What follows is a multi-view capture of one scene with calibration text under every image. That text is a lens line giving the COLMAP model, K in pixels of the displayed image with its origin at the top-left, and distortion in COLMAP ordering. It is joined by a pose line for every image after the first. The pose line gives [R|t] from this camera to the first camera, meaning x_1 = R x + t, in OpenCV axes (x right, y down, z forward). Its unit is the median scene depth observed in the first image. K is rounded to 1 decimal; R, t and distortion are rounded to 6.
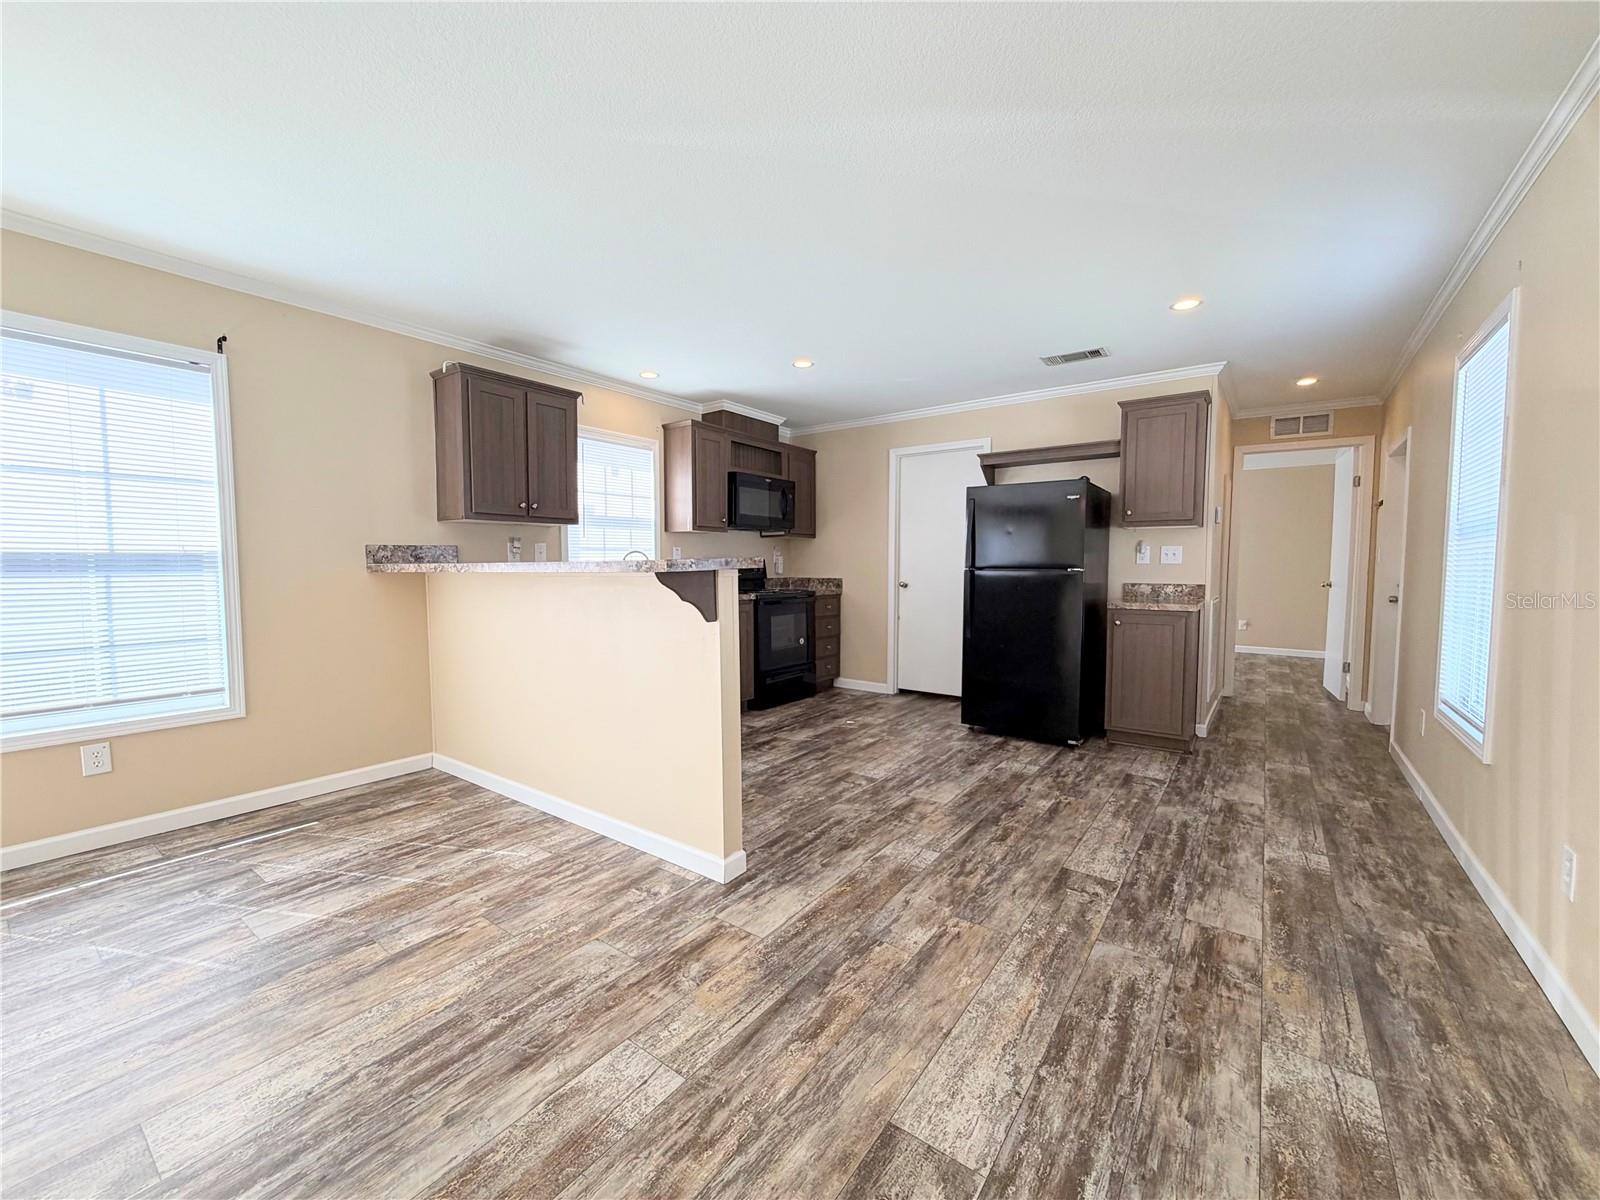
lens RADIAL K [[641.9, 0, 794.9], [0, 641.9, 590.9], [0, 0, 1]] dist [-0.026344, 0.003761]
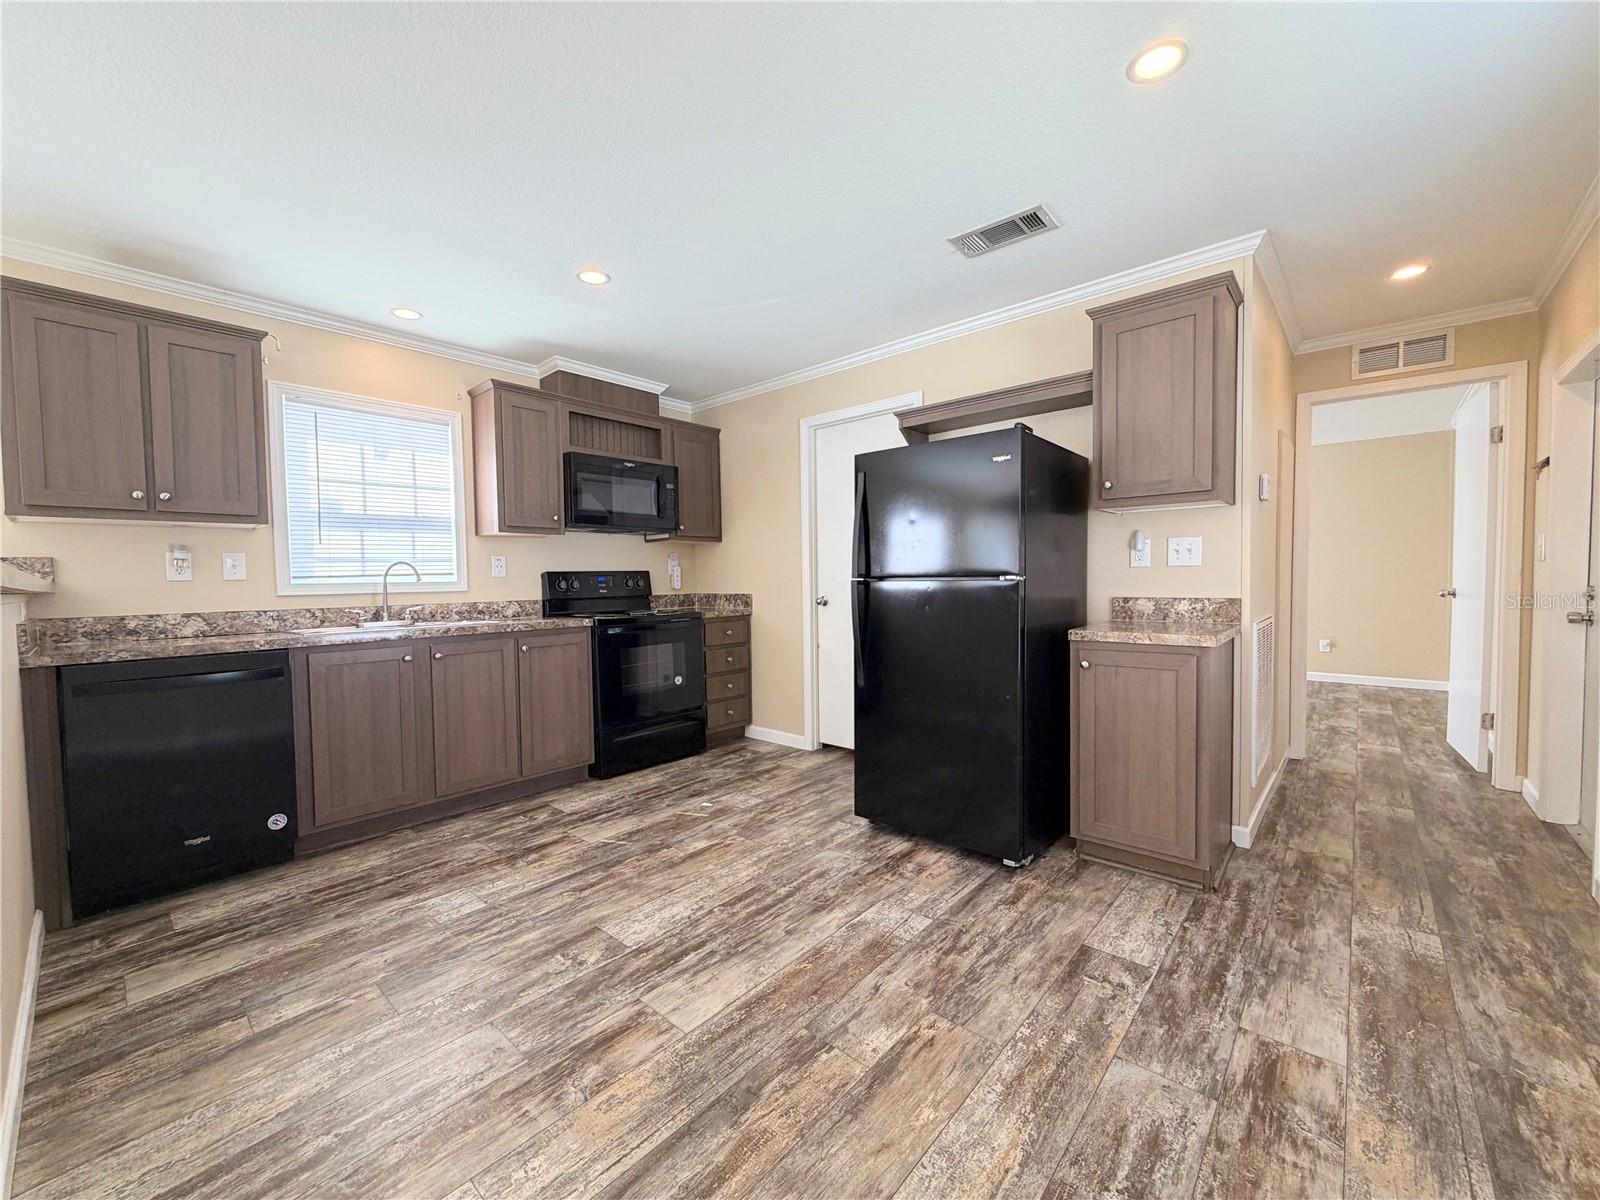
lens RADIAL K [[641.9, 0, 791.3], [0, 641.9, 594.2], [0, 0, 1]] dist [-0.026344, 0.003761]
pose [[0.995472, -0.014086, -0.094008, 0.162912], [0.012790, 0.999815, -0.014369, -0.001876], [0.094193, 0.013101, 0.995468, 0.193510]]
